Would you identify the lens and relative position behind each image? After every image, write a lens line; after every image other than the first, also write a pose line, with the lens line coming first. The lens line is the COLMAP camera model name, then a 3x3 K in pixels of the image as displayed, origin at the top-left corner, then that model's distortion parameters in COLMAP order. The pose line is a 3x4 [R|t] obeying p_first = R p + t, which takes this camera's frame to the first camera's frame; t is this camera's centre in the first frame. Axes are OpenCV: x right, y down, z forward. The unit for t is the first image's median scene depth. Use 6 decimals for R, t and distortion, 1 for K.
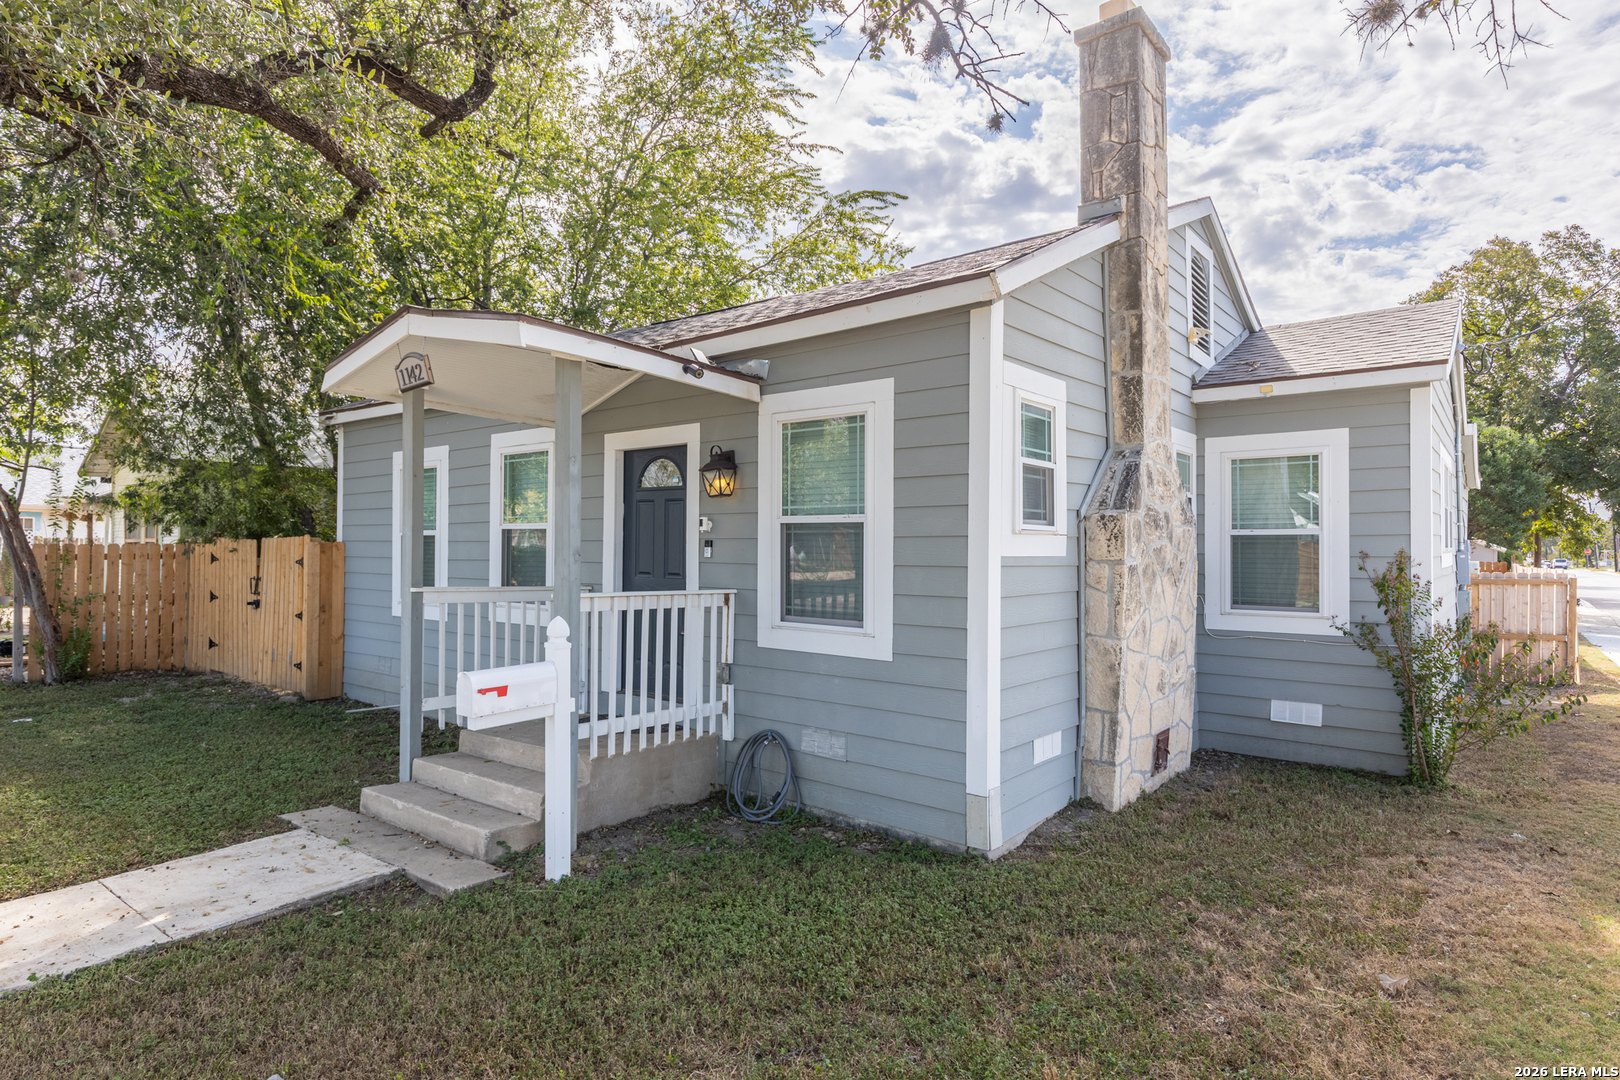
lens RADIAL K [[893.9, 0, 809.5], [0, 893.9, 537.5], [0, 0, 1]] dist [-0.002930, 0.013309]
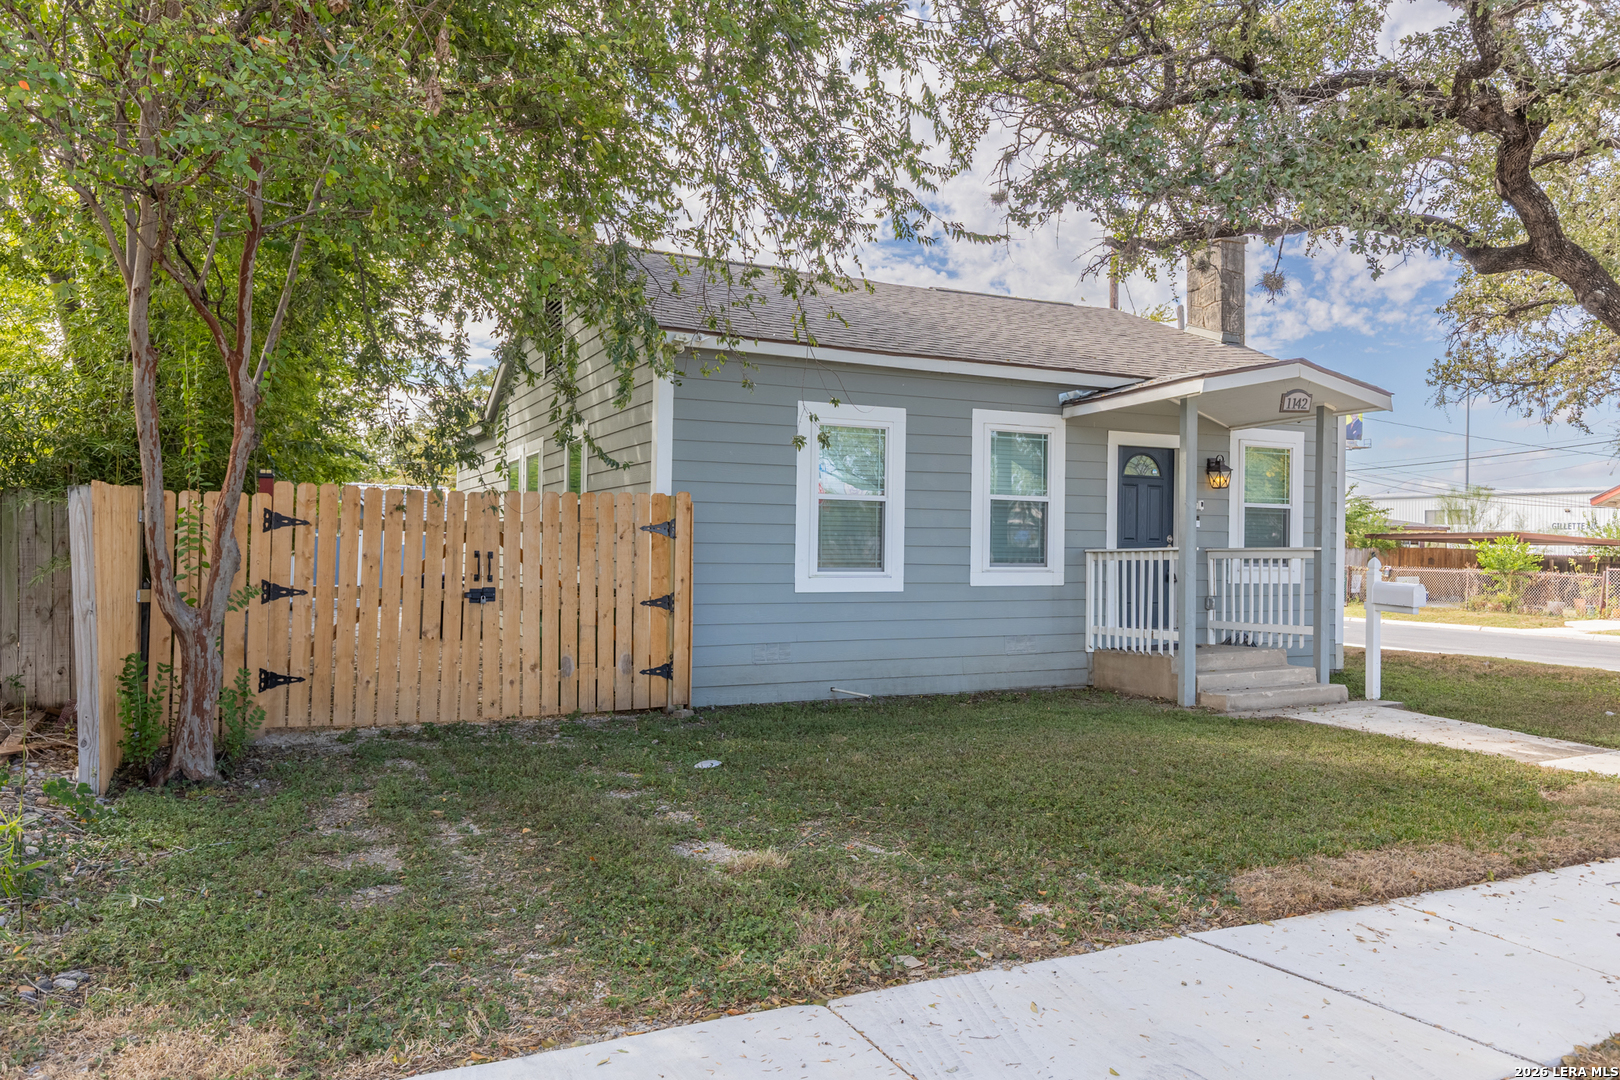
lens RADIAL K [[1143.9, 0, 809.0], [0, 1143.9, 538.3], [0, 0, 1]] dist [0.001814, 0.000043]
pose [[0.434462, 0.005364, 0.900674, -2.128223], [-0.021570, 0.999757, 0.004451, 0.046009], [-0.900432, -0.021361, 0.434472, 0.752039]]
